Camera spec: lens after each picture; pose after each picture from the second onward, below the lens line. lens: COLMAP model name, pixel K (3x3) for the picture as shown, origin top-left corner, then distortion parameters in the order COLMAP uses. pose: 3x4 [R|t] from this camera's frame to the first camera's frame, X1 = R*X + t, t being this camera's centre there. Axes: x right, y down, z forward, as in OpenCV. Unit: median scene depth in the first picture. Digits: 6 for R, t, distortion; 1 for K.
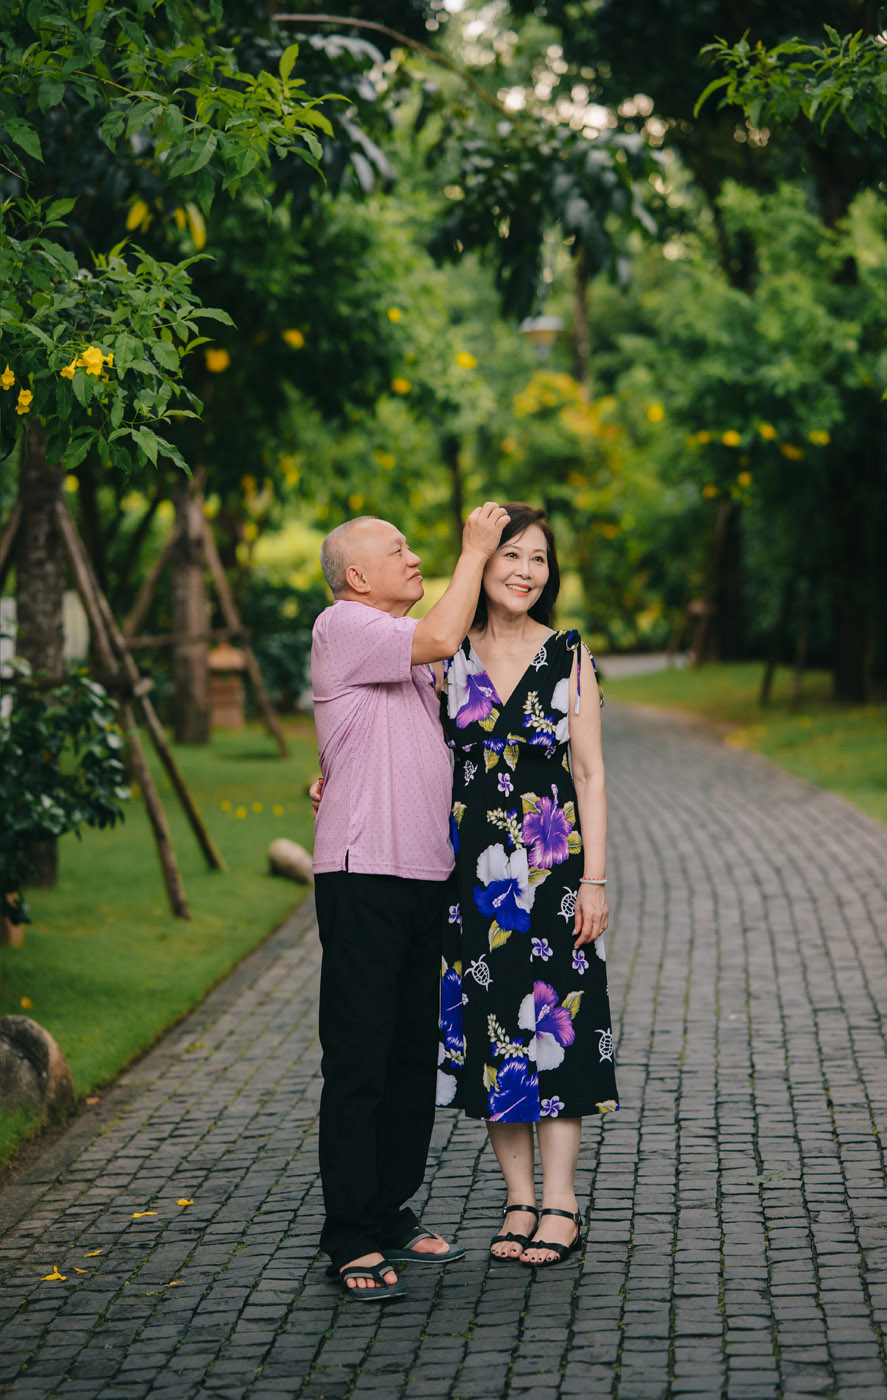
lens RADIAL K [[4941.8, 0, 443.5], [0, 4941.8, 700.0], [0, 0, 1]] dist [-0.074616, -0.505383]
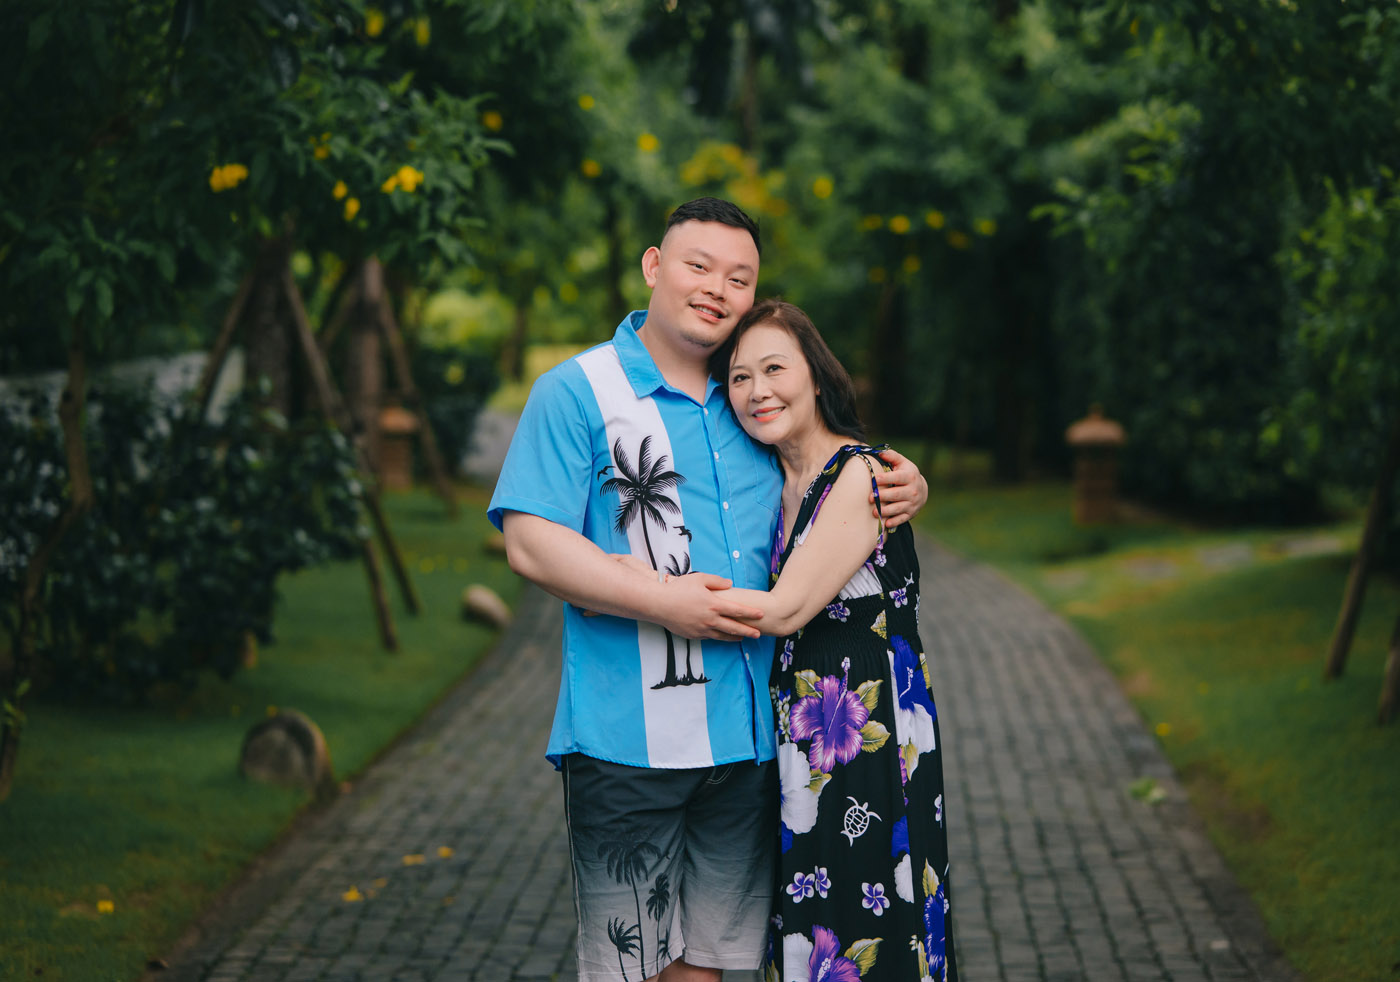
lens RADIAL K [[8019.9, 0, 814.3], [0, 8019.9, 490.6], [0, 0, 1]] dist [-2.215493, 2.907172]
pose [[0.998096, 0.033718, 0.051650, -0.056144], [-0.033519, 0.999427, -0.004712, 0.014373], [-0.051780, 0.002972, 0.998654, -0.851831]]
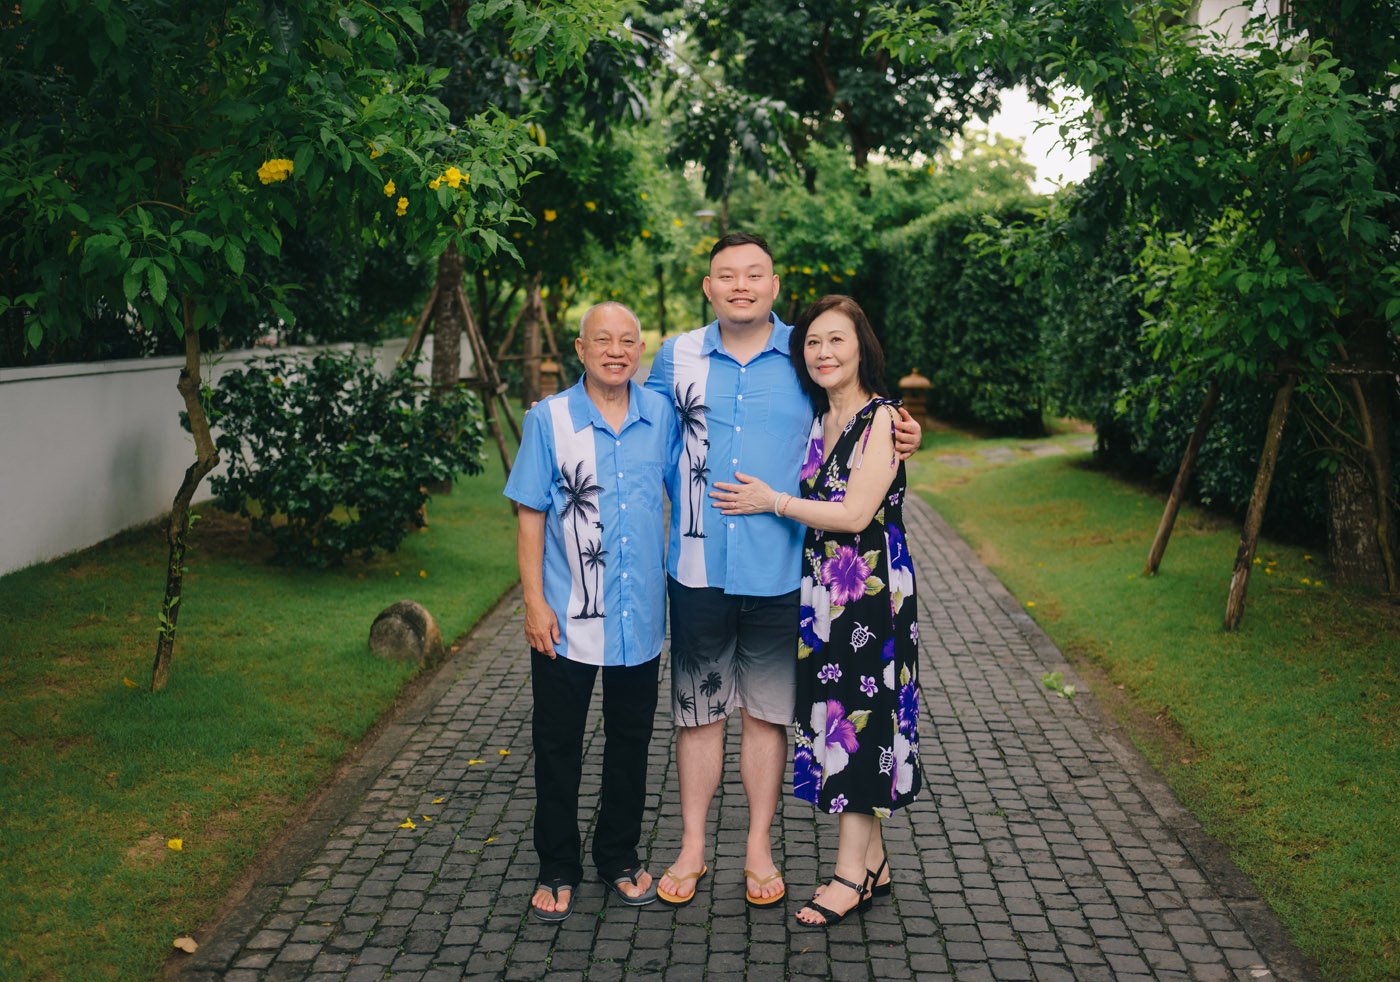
lens RADIAL K [[1599.7, 0, 777.4], [0, 1599.7, 488.0], [0, 0, 1]] dist [-0.077009, -0.011723]
pose [[0.994427, 0.039168, 0.097884, -0.017356], [-0.046564, 0.996136, 0.074460, -0.016157], [-0.094590, -0.078603, 0.992408, 0.442671]]
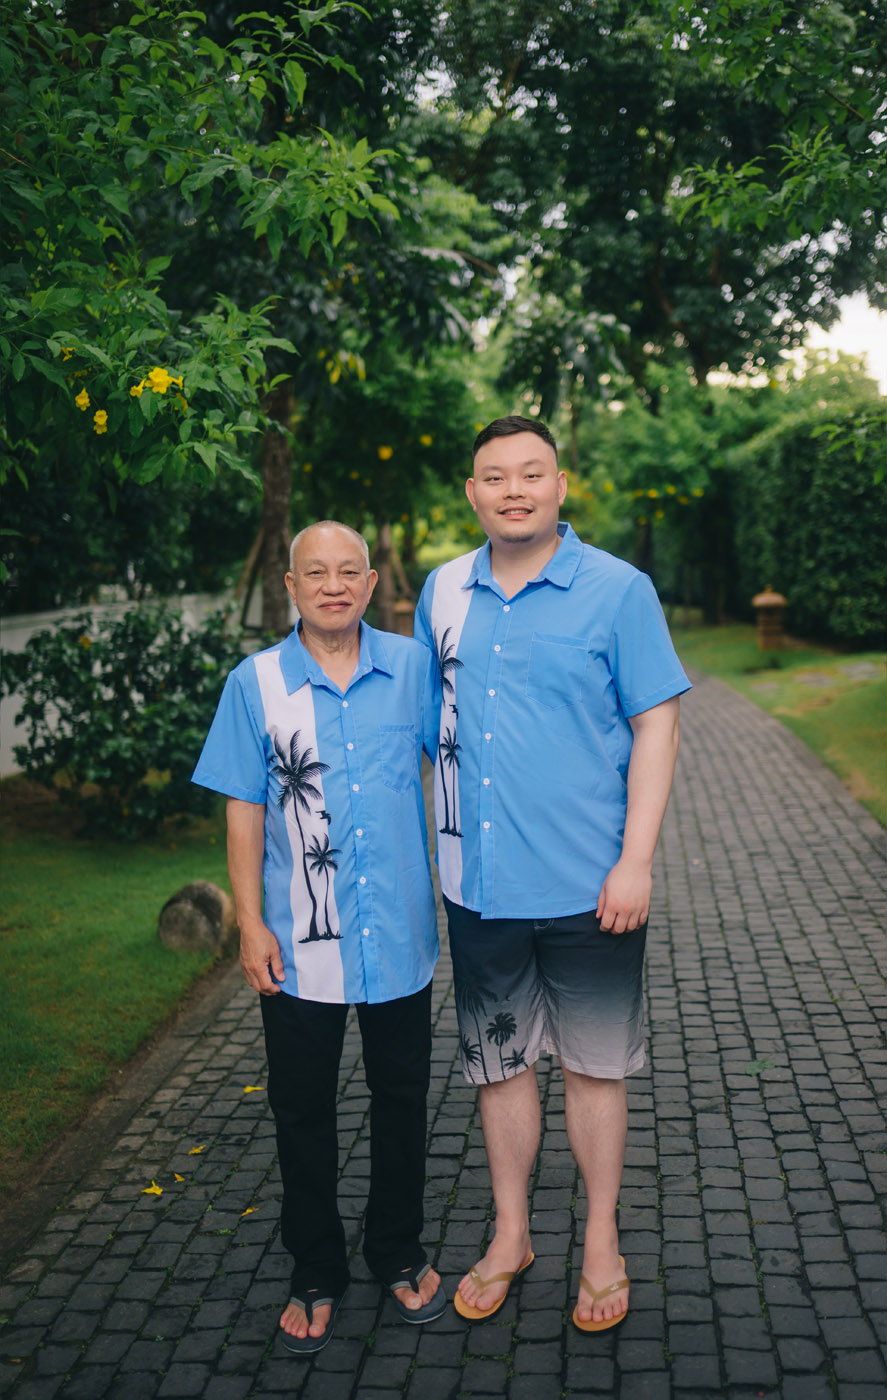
lens RADIAL K [[1395.0, 0, 558.7], [0, 1395.0, 695.6], [0, 0, 1]] dist [-0.124209, 0.250714]
pose [[0.999566, -0.015910, 0.024786, 0.006874], [0.014099, 0.997333, 0.071608, -0.016077], [-0.025860, -0.071228, 0.997125, 0.557246]]
